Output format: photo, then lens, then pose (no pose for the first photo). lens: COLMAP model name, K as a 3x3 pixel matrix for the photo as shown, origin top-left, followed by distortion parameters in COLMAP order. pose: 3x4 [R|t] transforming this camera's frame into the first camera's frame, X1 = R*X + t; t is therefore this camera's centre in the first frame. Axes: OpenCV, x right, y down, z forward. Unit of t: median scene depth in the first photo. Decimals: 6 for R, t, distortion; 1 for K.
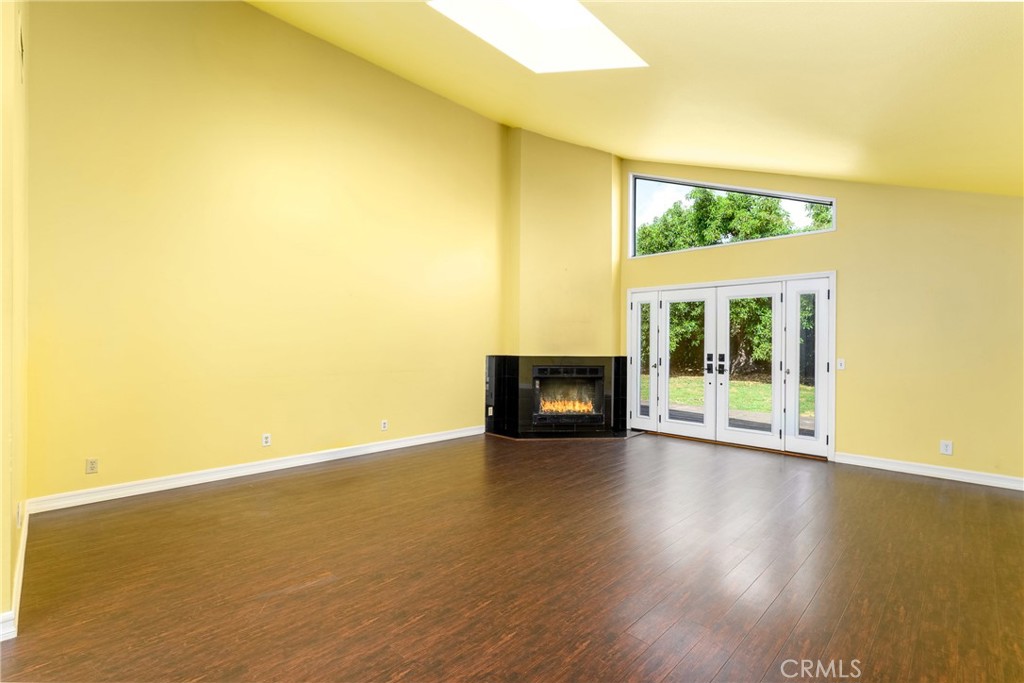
lens RADIAL K [[452.9, 0, 509.1], [0, 452.9, 349.9], [0, 0, 1]] dist [-0.002999, -0.000030]
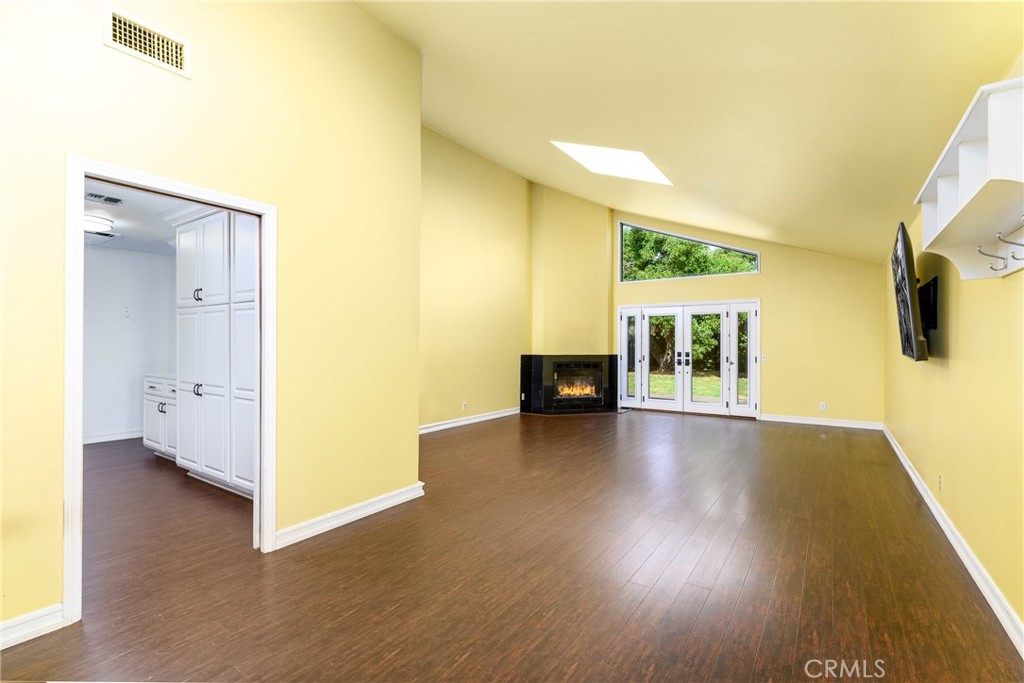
lens RADIAL K [[452.9, 0, 519.4], [0, 452.9, 336.8], [0, 0, 1]] dist [-0.002999, -0.000030]
pose [[0.983312, 0.001688, 0.181920, -0.283842], [0.004823, 0.999364, -0.035343, 0.008369], [-0.181864, 0.035631, 0.982678, -0.291472]]
